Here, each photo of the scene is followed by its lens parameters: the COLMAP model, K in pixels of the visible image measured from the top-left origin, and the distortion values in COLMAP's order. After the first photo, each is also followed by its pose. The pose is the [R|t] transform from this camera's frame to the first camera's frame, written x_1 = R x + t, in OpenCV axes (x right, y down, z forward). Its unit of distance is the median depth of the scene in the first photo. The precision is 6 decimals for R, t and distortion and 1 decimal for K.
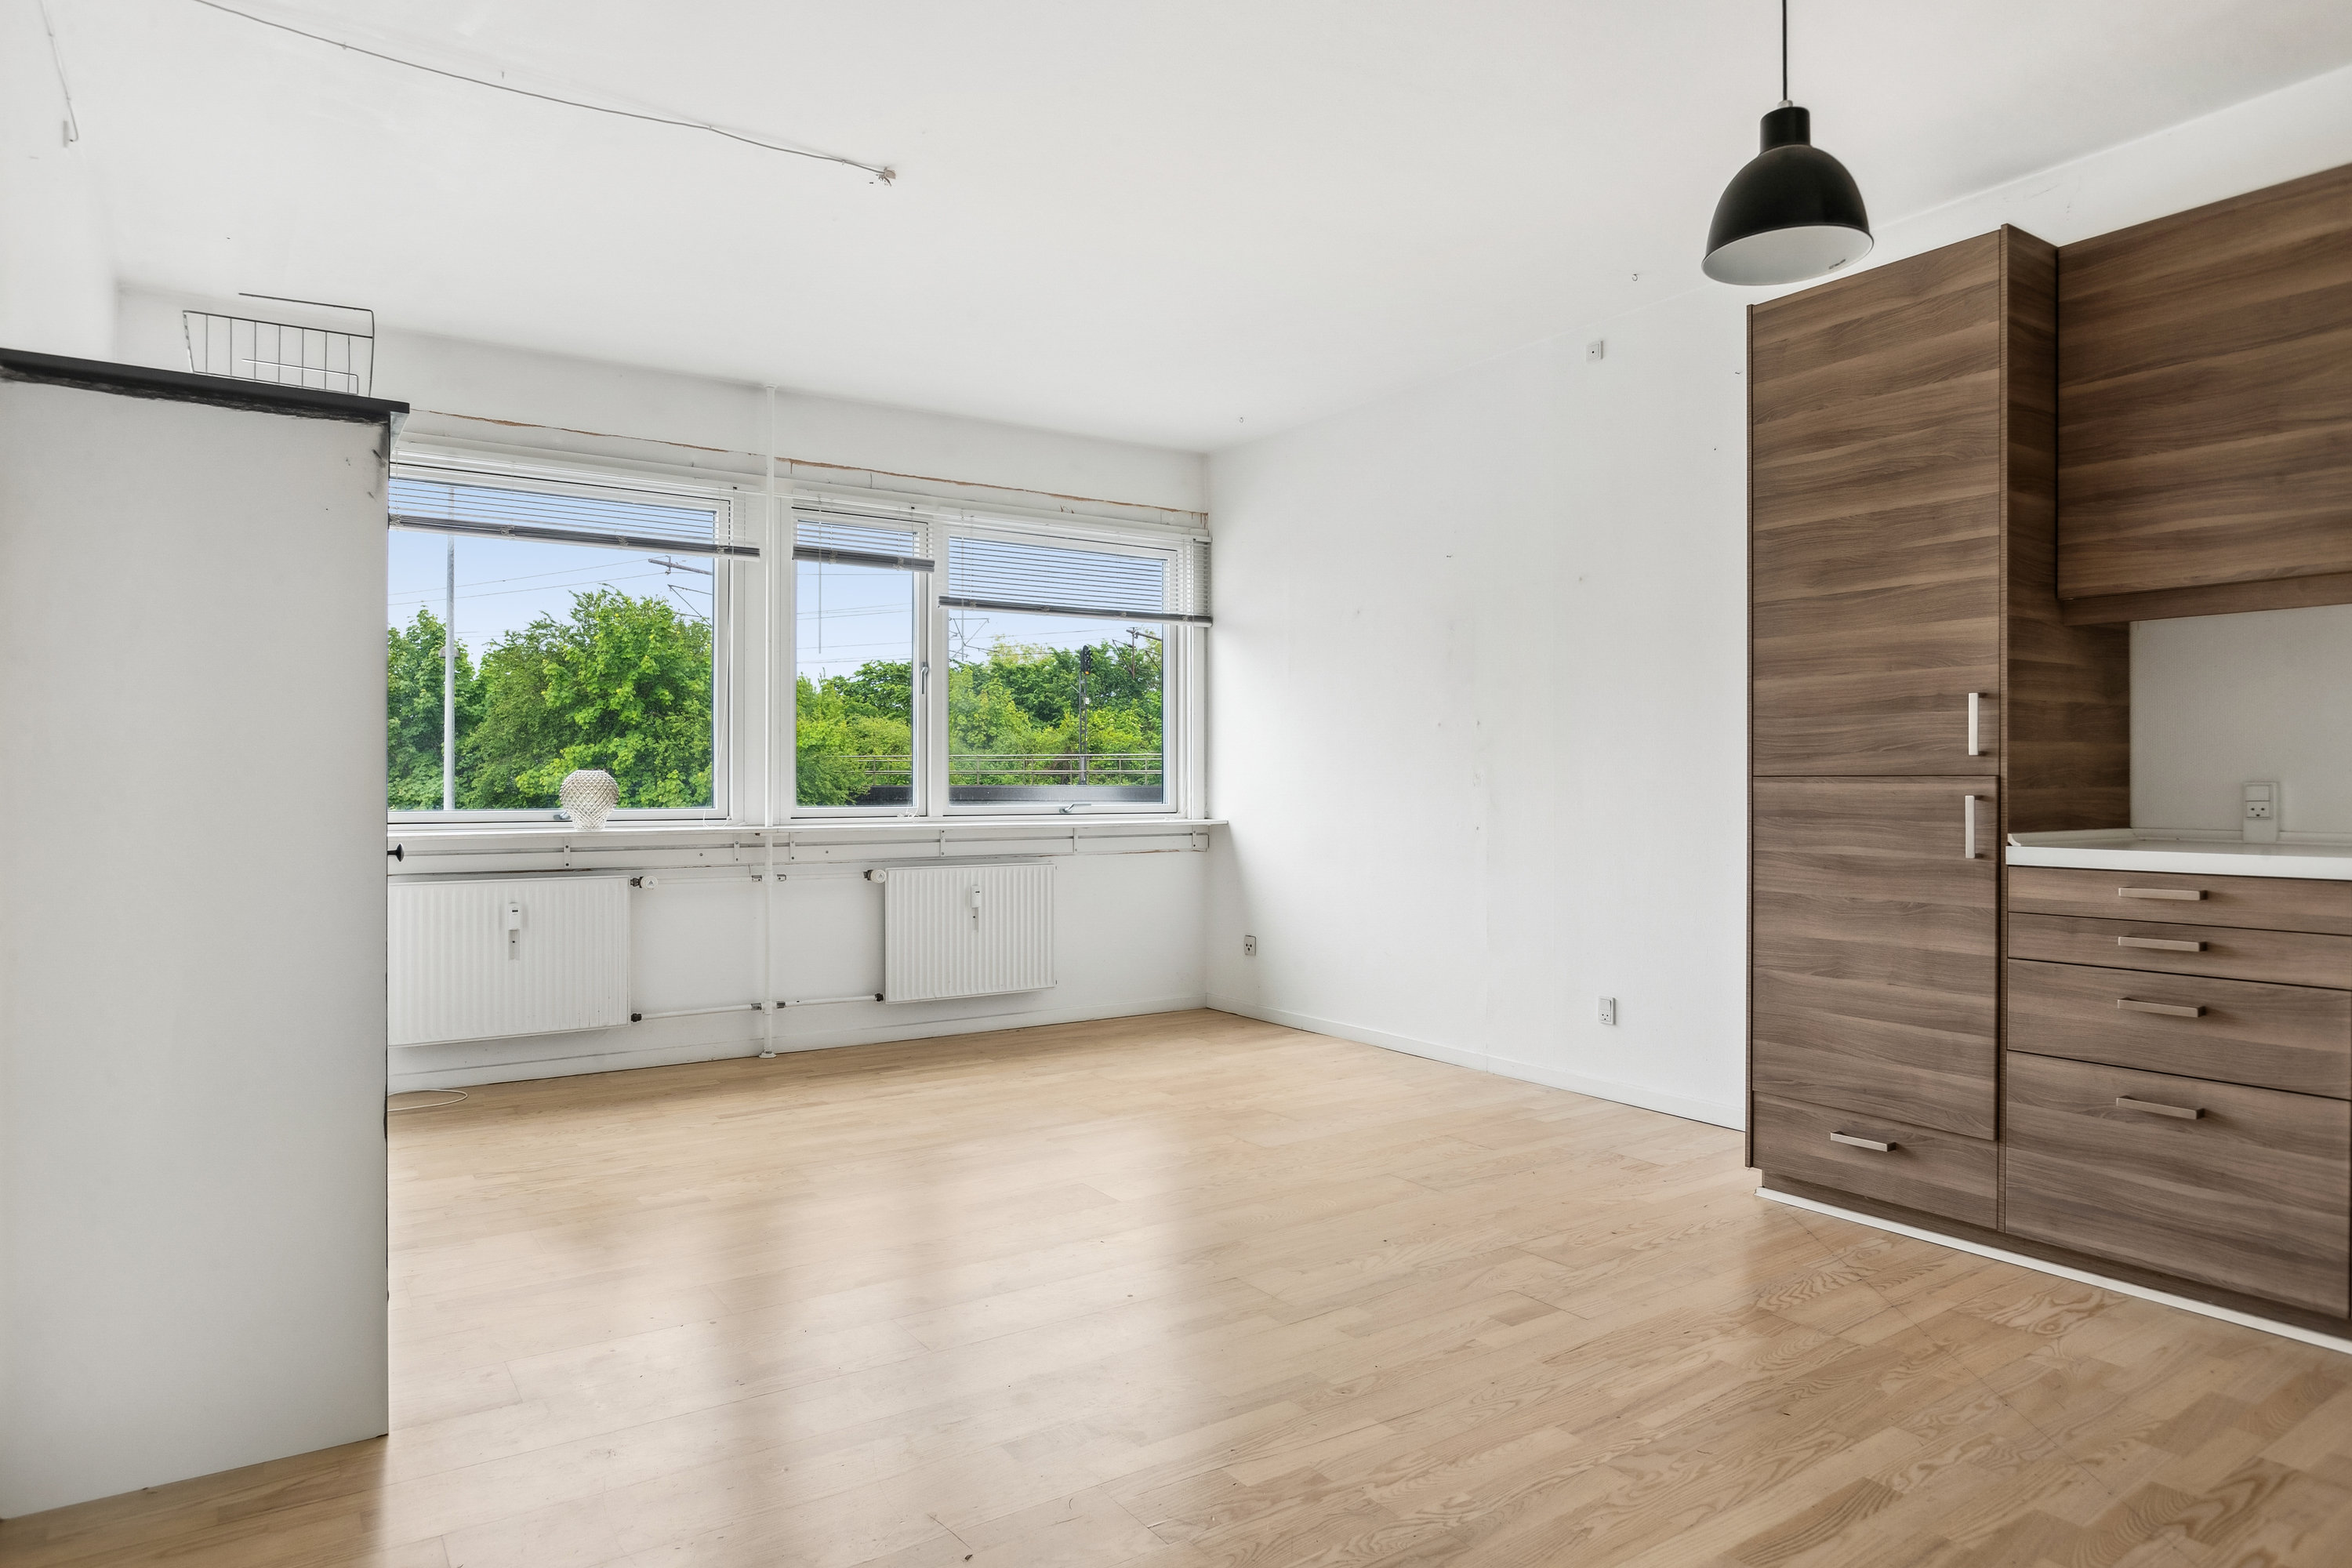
lens RADIAL K [[1391.0, 0, 1162.0], [0, 1391.0, 787.2], [0, 0, 1]] dist [-0.016657, 0.002520]
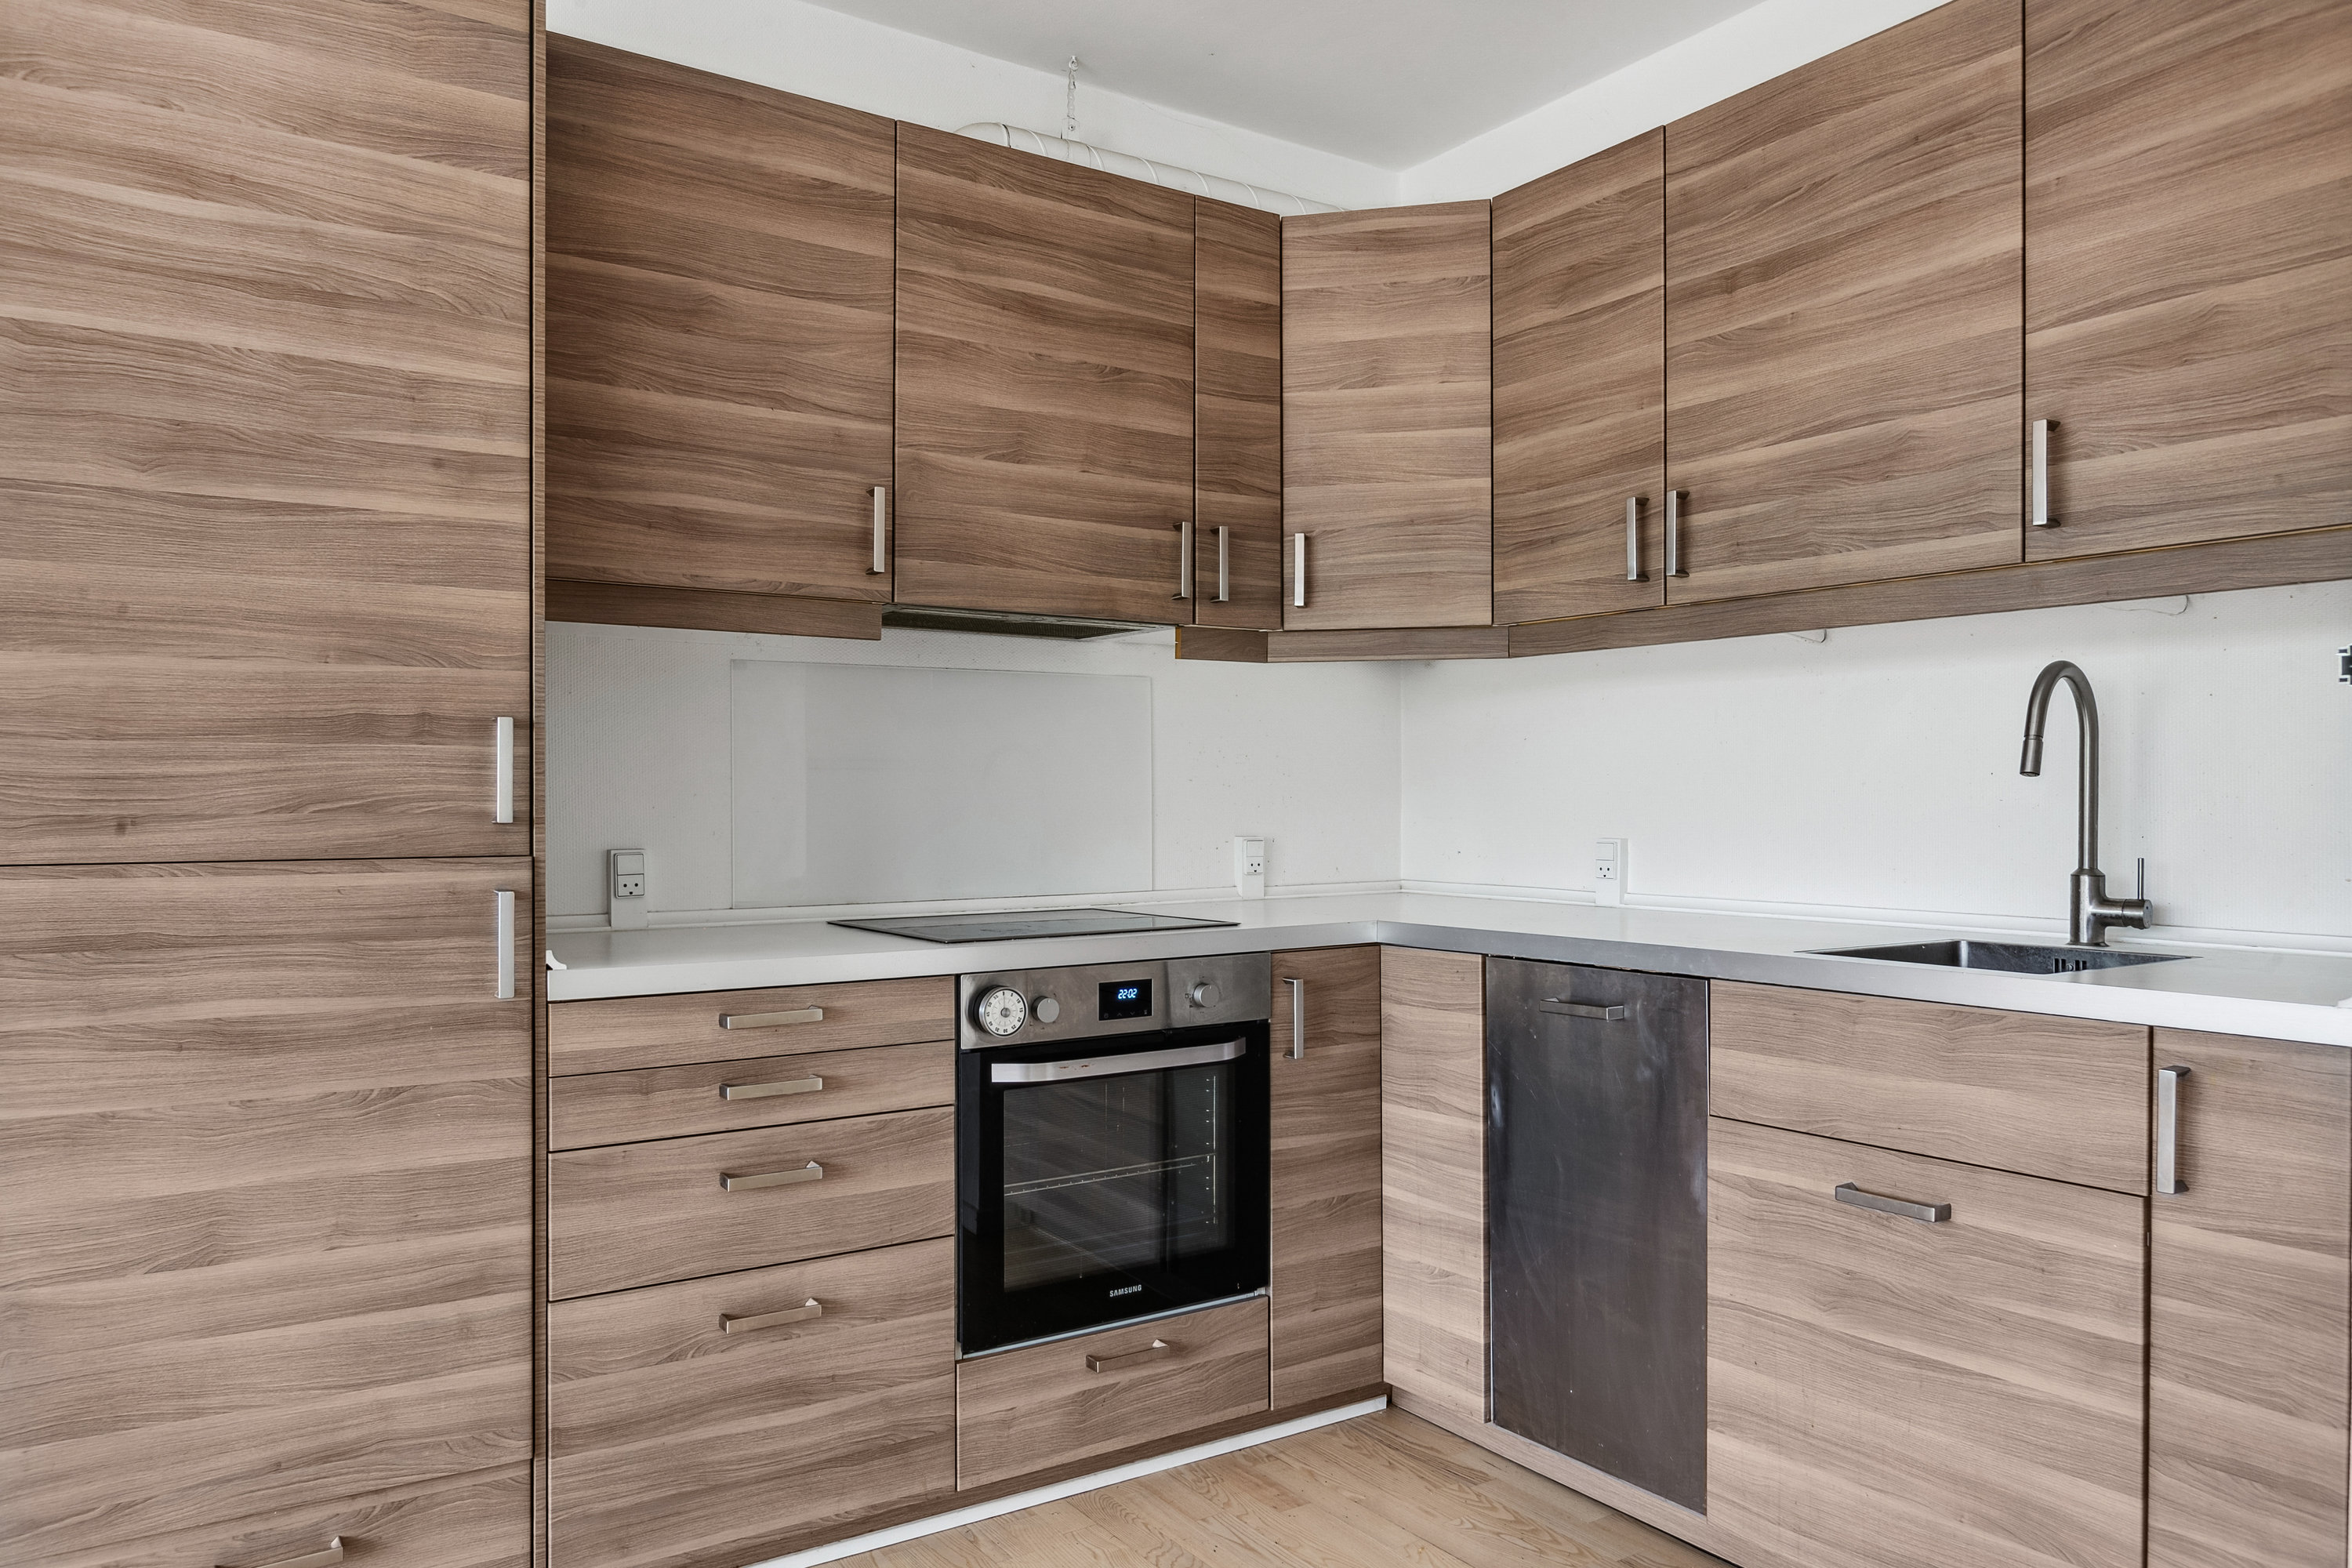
lens RADIAL K [[1613.5, 0, 1151.4], [0, 1613.5, 813.9], [0, 0, 1]] dist [-0.011036, 0.008949]
pose [[0.001207, -0.011787, 0.999930, -0.060562], [0.003375, 0.999925, 0.011783, -0.020676], [-0.999994, 0.003360, 0.001247, 0.438354]]
